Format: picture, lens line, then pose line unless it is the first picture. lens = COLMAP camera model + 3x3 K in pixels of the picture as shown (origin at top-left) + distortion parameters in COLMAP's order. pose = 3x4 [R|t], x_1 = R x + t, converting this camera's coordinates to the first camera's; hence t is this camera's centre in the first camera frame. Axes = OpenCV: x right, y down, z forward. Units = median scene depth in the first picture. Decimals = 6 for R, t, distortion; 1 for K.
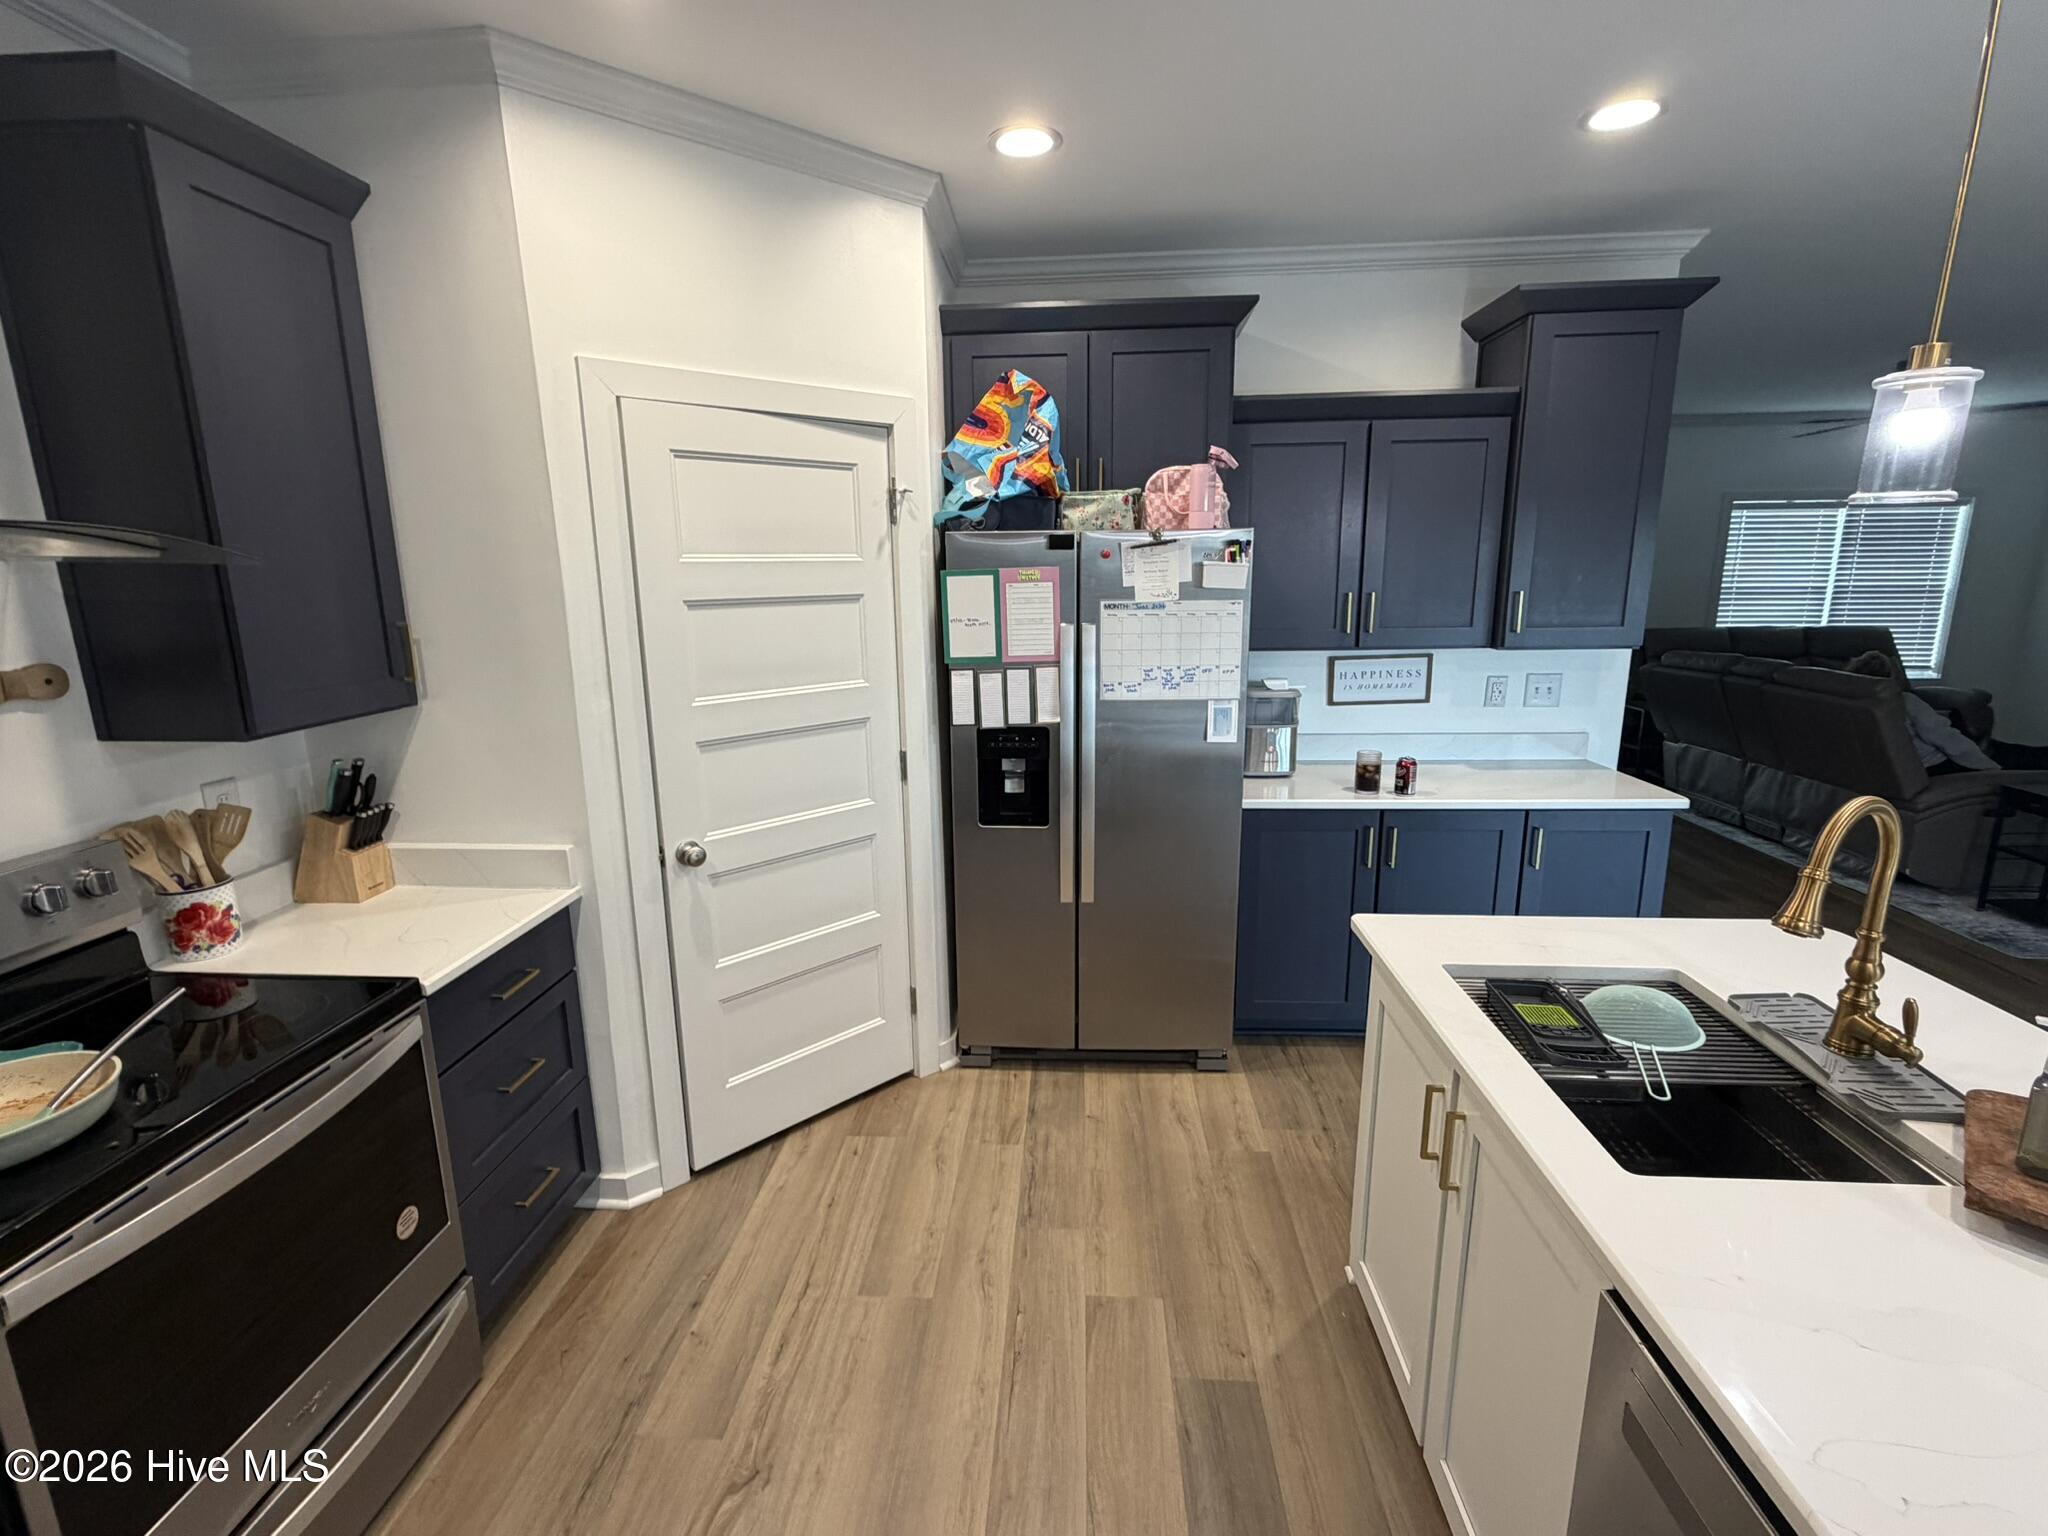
lens RADIAL K [[924.5, 0, 1025.2], [0, 924.5, 763.5], [0, 0, 1]] dist [0.001298, 0.000075]
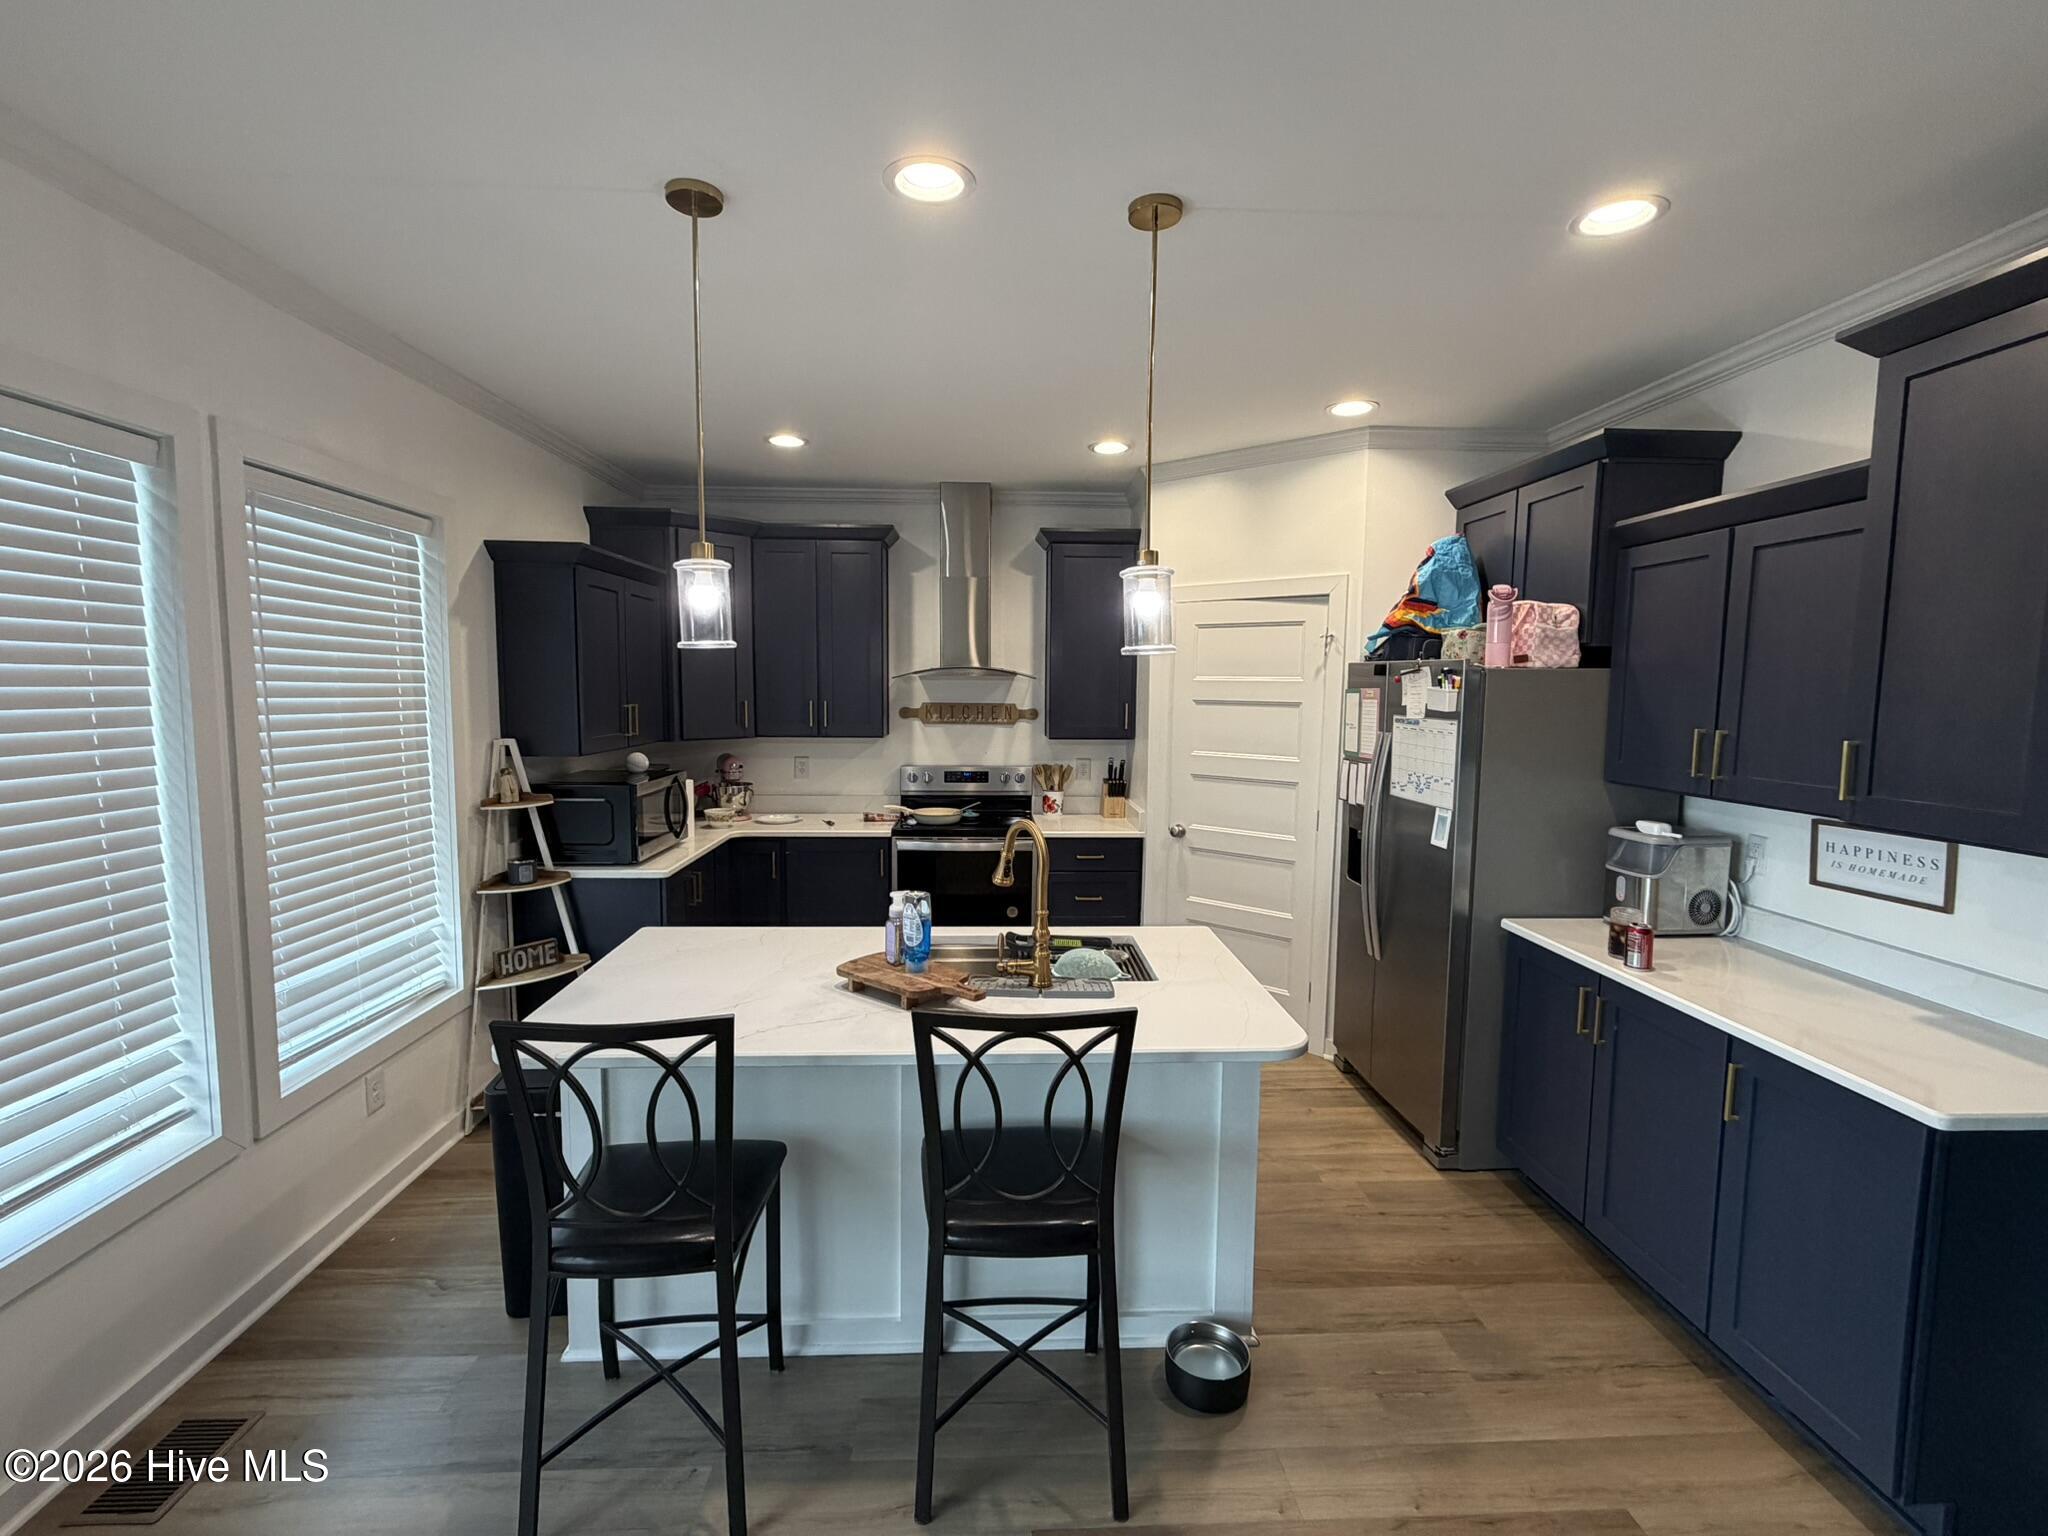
lens RADIAL K [[924.5, 0, 1023.8], [0, 924.5, 767.9], [0, 0, 1]] dist [0.001298, 0.000075]
pose [[0.117981, 0.108031, -0.987122, 1.257051], [-0.219164, 0.972384, 0.080224, -0.095674], [0.968529, 0.206877, 0.138400, 0.345753]]
